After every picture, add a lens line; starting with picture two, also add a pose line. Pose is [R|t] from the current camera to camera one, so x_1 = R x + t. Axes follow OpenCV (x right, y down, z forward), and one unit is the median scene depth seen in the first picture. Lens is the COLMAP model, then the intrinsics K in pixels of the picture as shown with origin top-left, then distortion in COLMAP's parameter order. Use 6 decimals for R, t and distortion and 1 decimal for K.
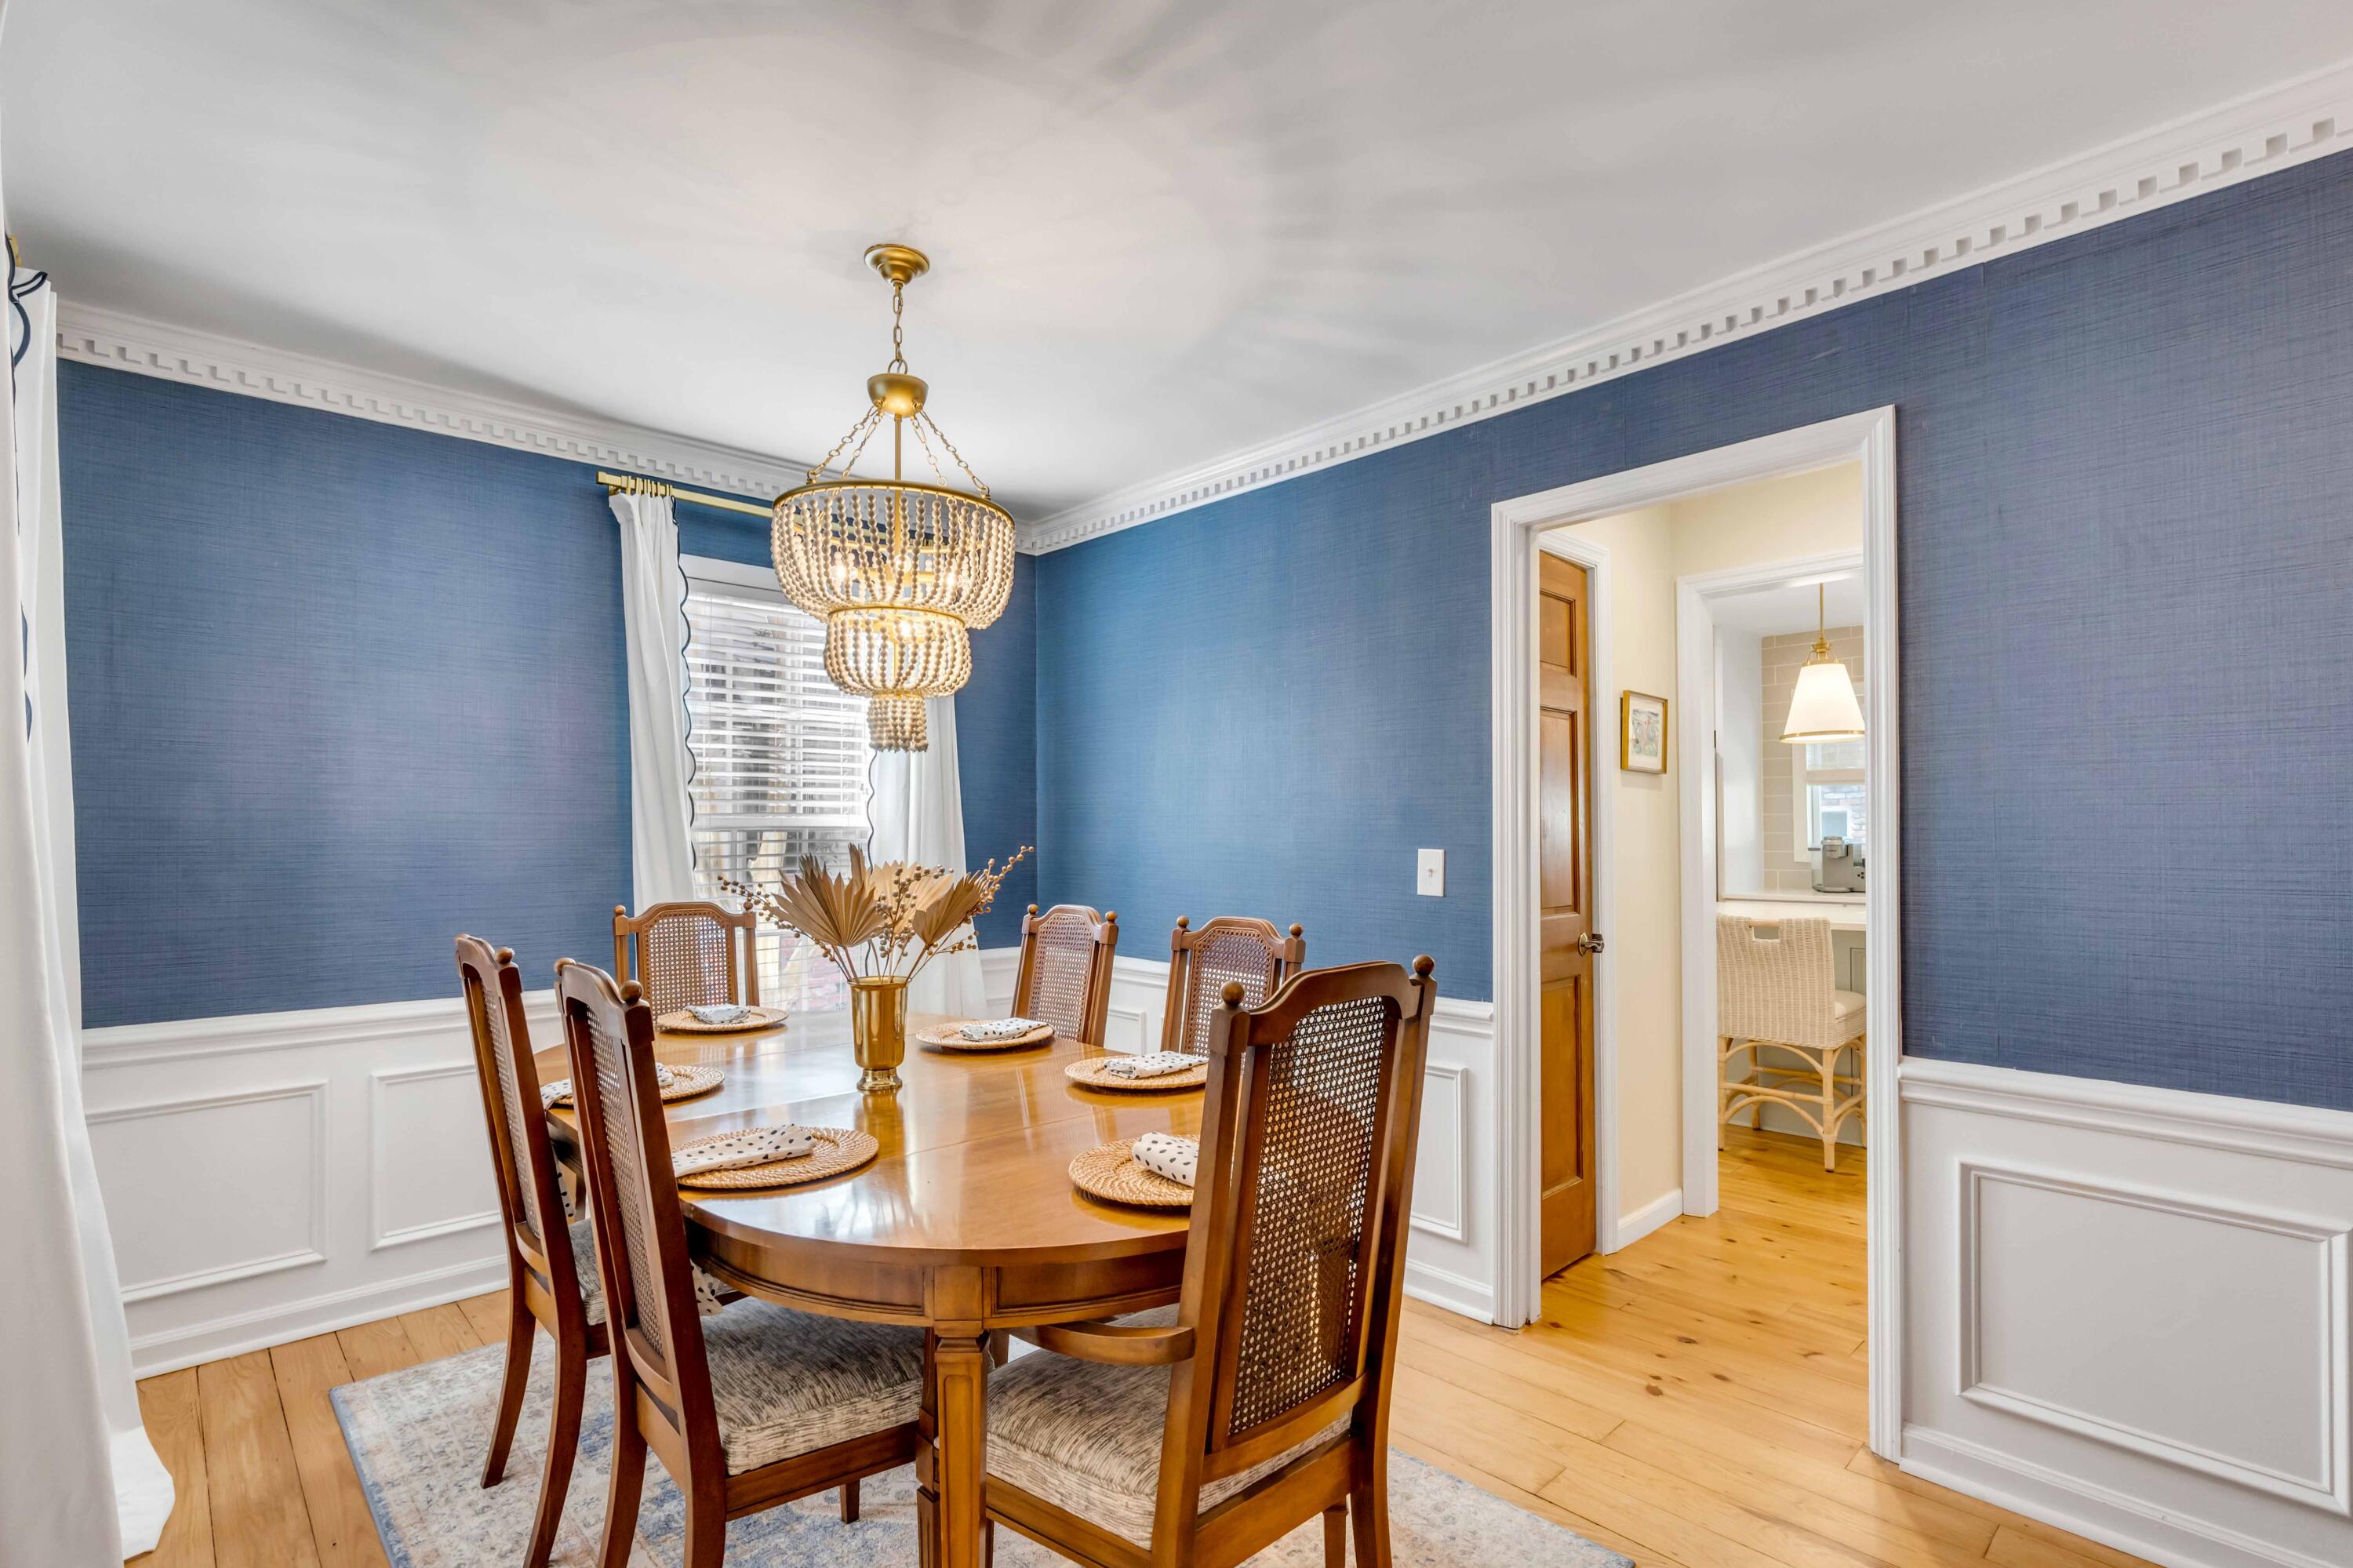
lens RADIAL K [[1101.0, 0, 1167.4], [0, 1101.0, 812.2], [0, 0, 1]] dist [-0.003306, 0.000210]
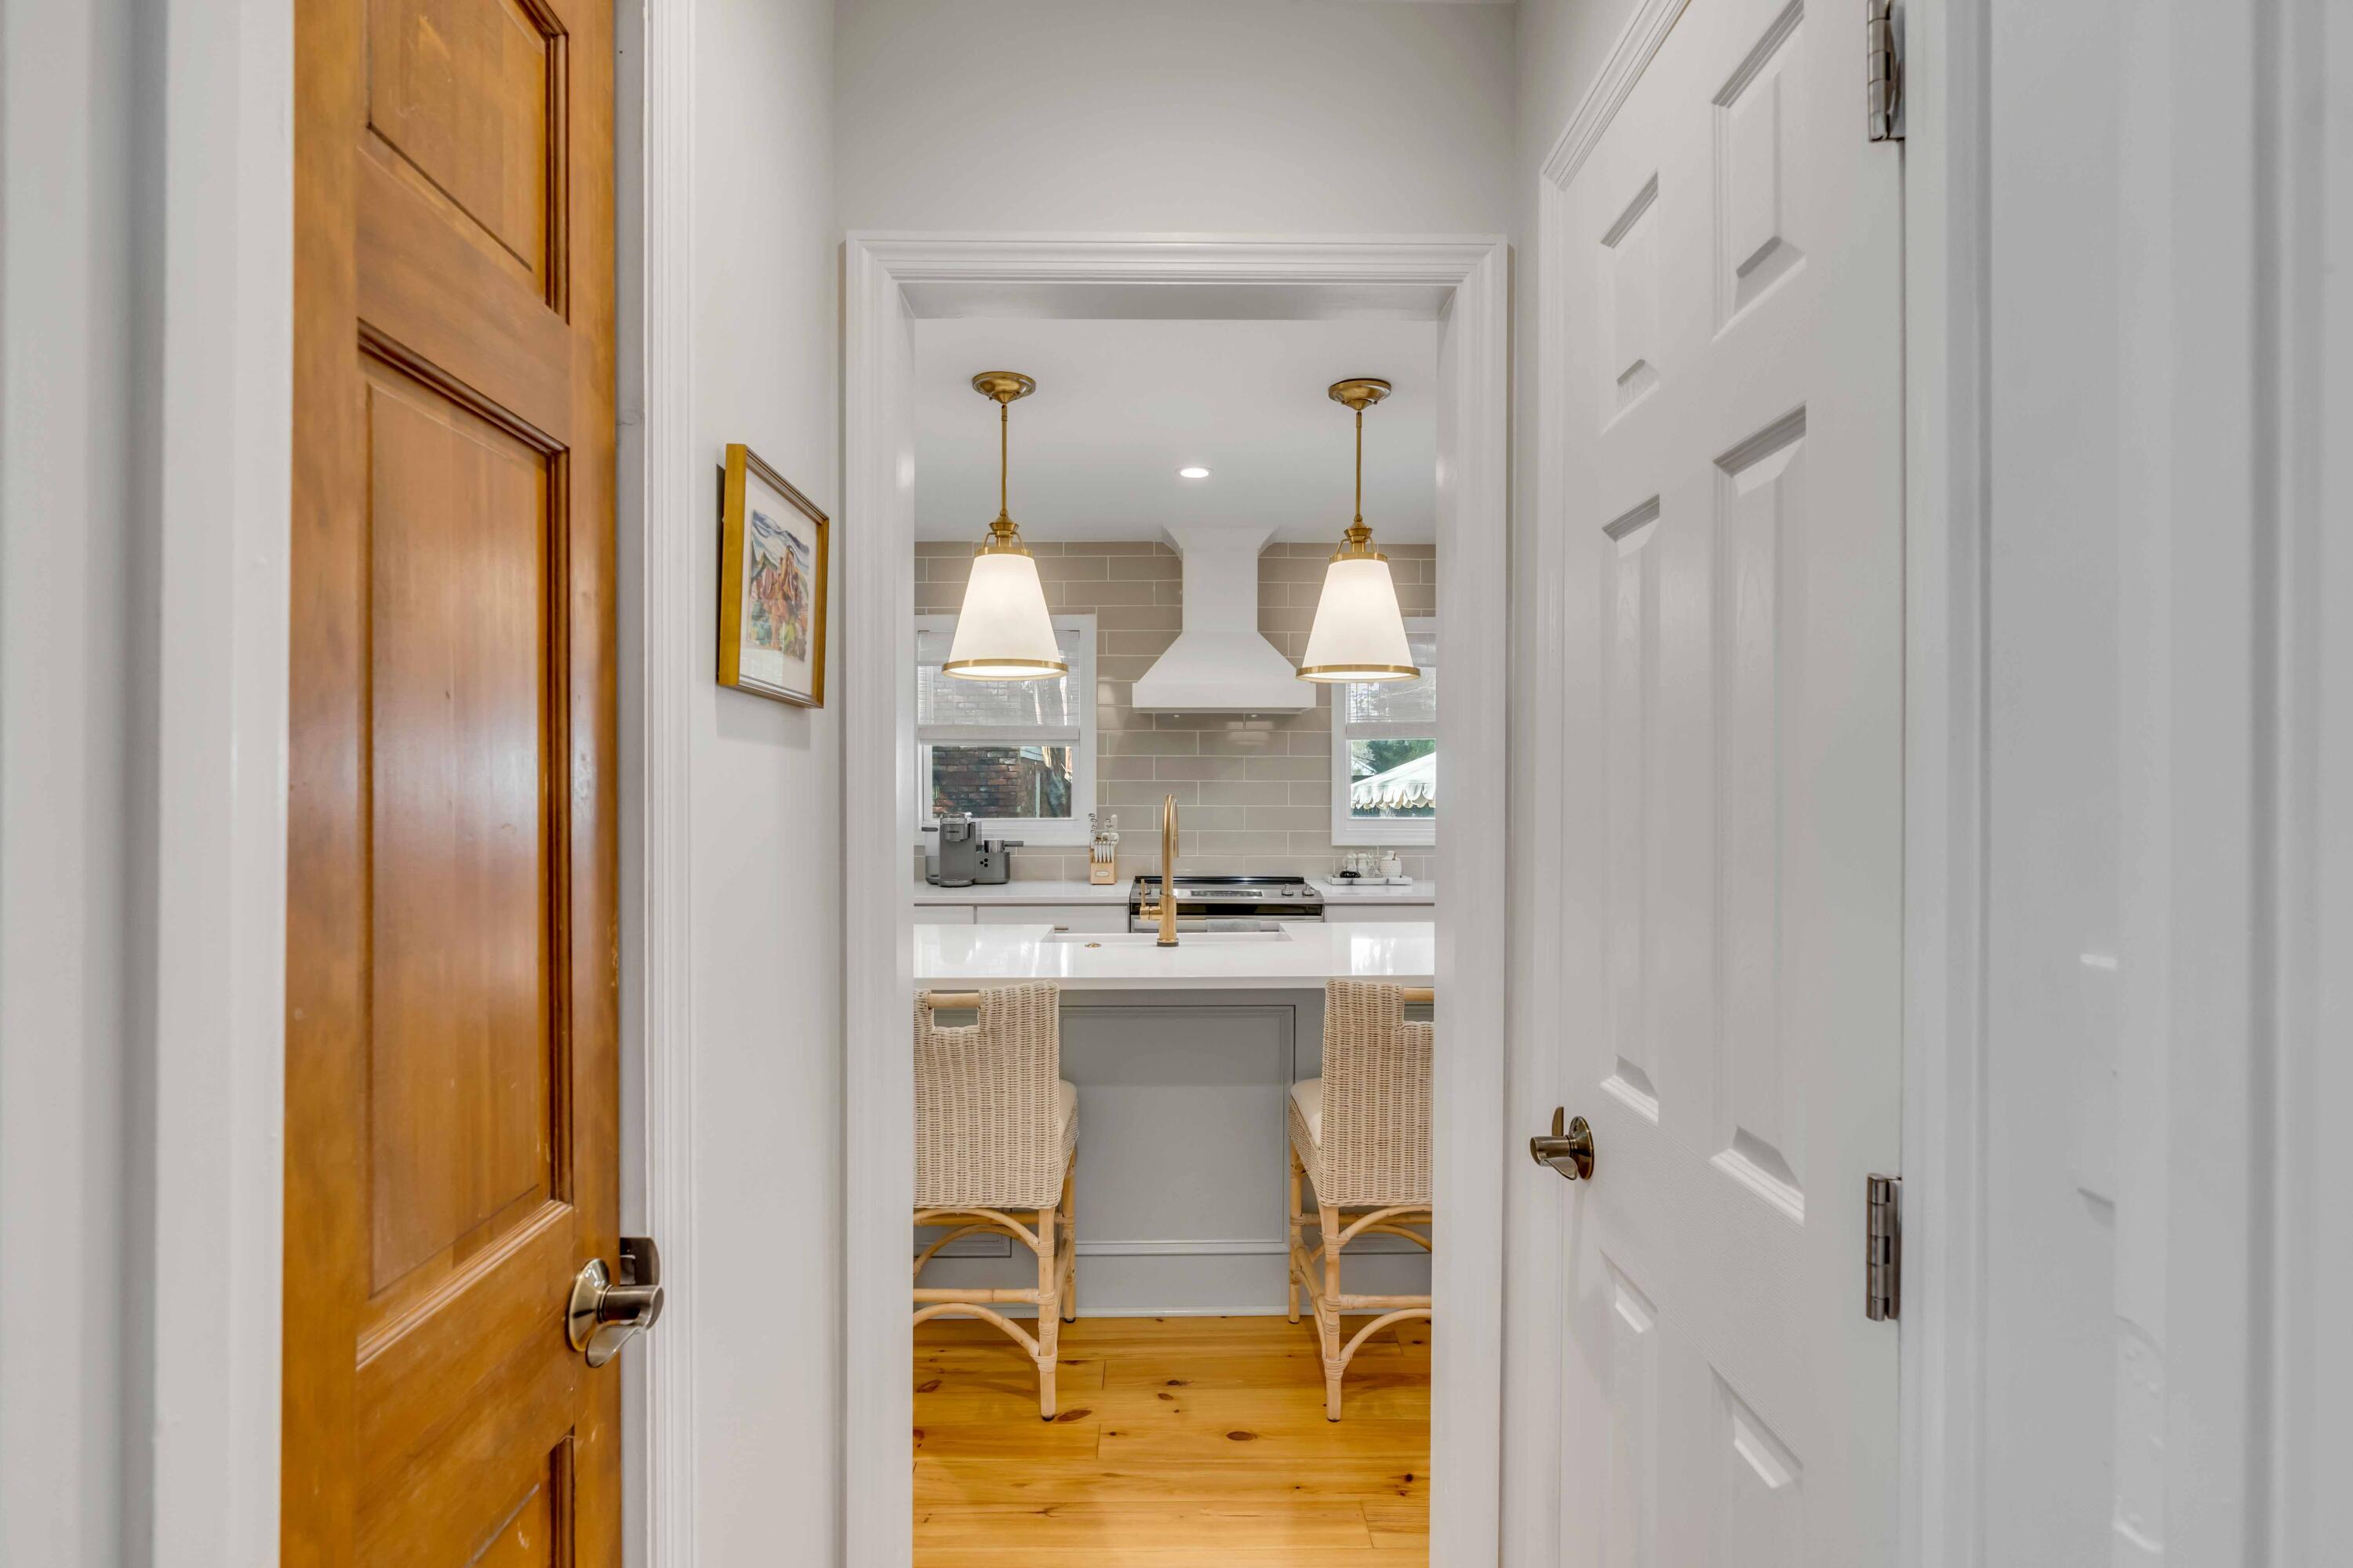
lens RADIAL K [[1135.5, 0, 1176.5], [0, 1135.5, 784.0], [0, 0, 1]] dist [-0.015249, 0.000052]
pose [[0.682235, 0.004149, 0.731121, 0.214847], [-0.016498, 0.999817, 0.009721, -0.012092], [-0.730947, -0.018694, 0.682178, 0.554368]]
